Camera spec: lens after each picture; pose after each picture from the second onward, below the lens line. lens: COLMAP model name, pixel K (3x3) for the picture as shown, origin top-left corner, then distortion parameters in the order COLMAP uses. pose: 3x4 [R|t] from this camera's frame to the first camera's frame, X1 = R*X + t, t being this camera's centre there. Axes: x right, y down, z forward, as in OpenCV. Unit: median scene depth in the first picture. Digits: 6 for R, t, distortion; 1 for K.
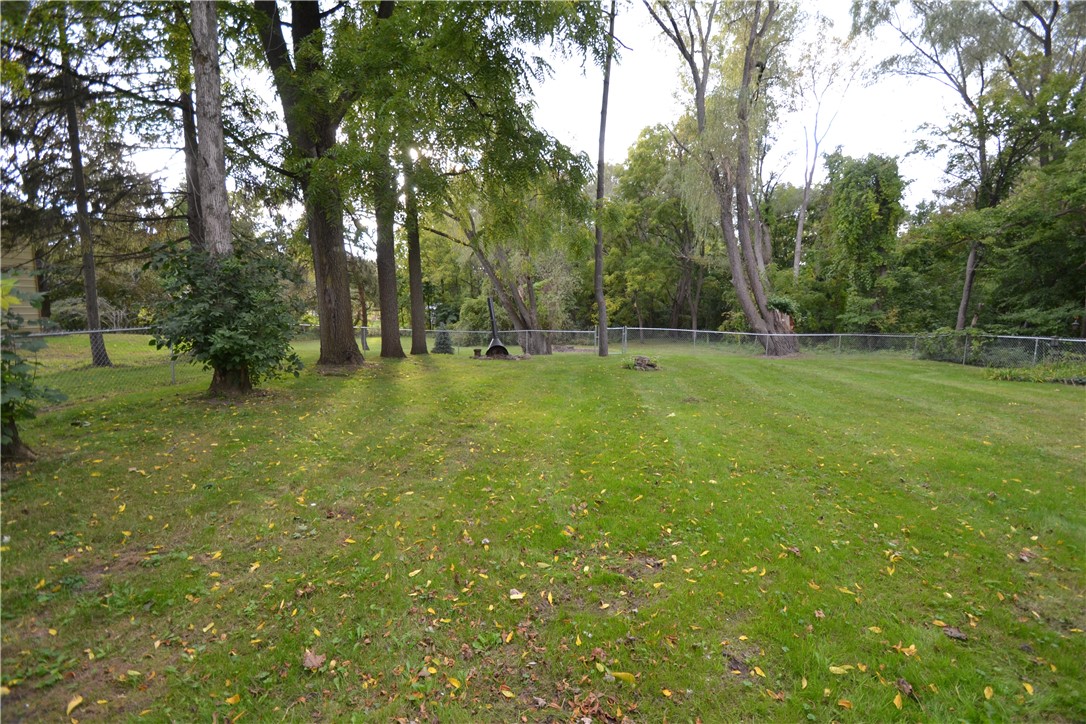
lens RADIAL K [[483.6, 0, 543.3], [0, 483.6, 367.9], [0, 0, 1]] dist [0.022619, -0.019390]
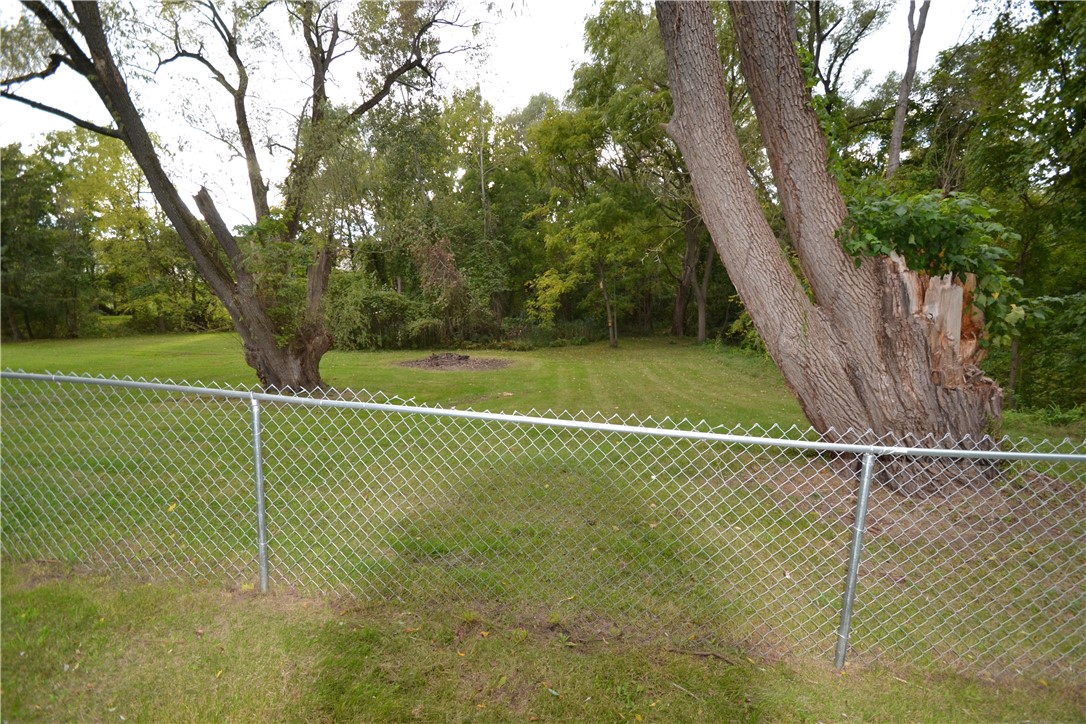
lens RADIAL K [[483.6, 0, 543.3], [0, 483.6, 367.9], [0, 0, 1]] dist [0.022619, -0.019390]
pose [[0.996023, 0.016346, -0.087586, 0.357896], [-0.014723, 0.999708, 0.019135, -0.076699], [0.087873, -0.017769, 0.995973, 0.792407]]
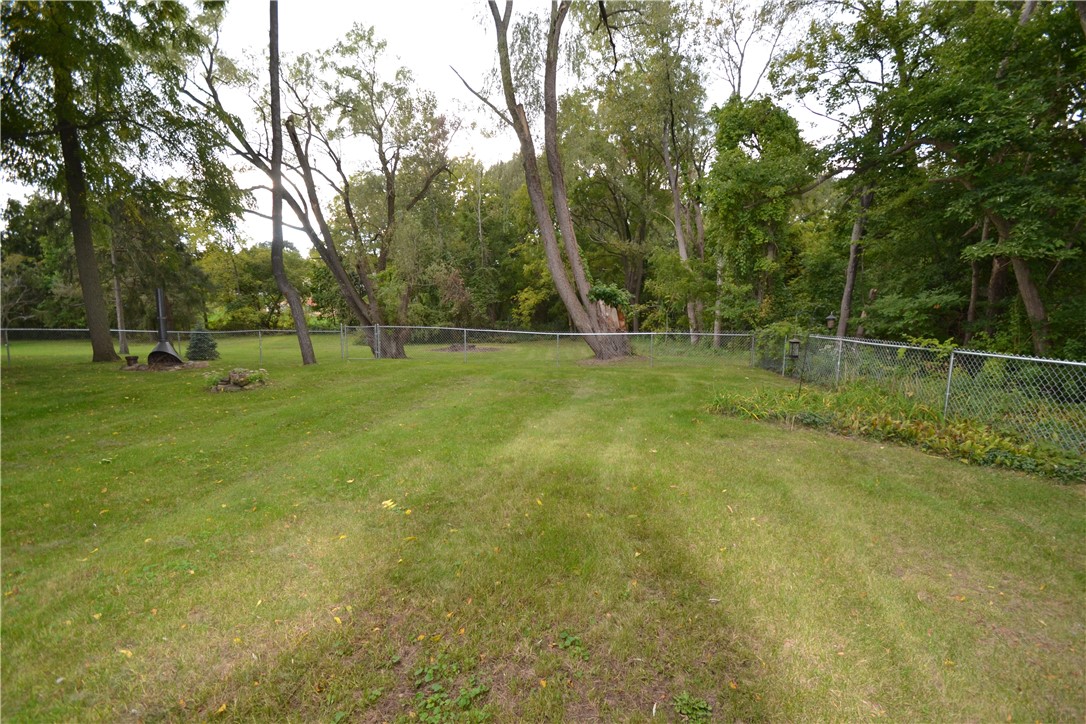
lens RADIAL K [[483.6, 0, 543.3], [0, 483.6, 367.9], [0, 0, 1]] dist [0.022619, -0.019390]
pose [[0.998035, -0.001023, -0.062654, 0.435187], [0.001613, 0.999955, 0.009365, -0.020136], [0.062642, -0.009447, 0.997991, 0.217433]]
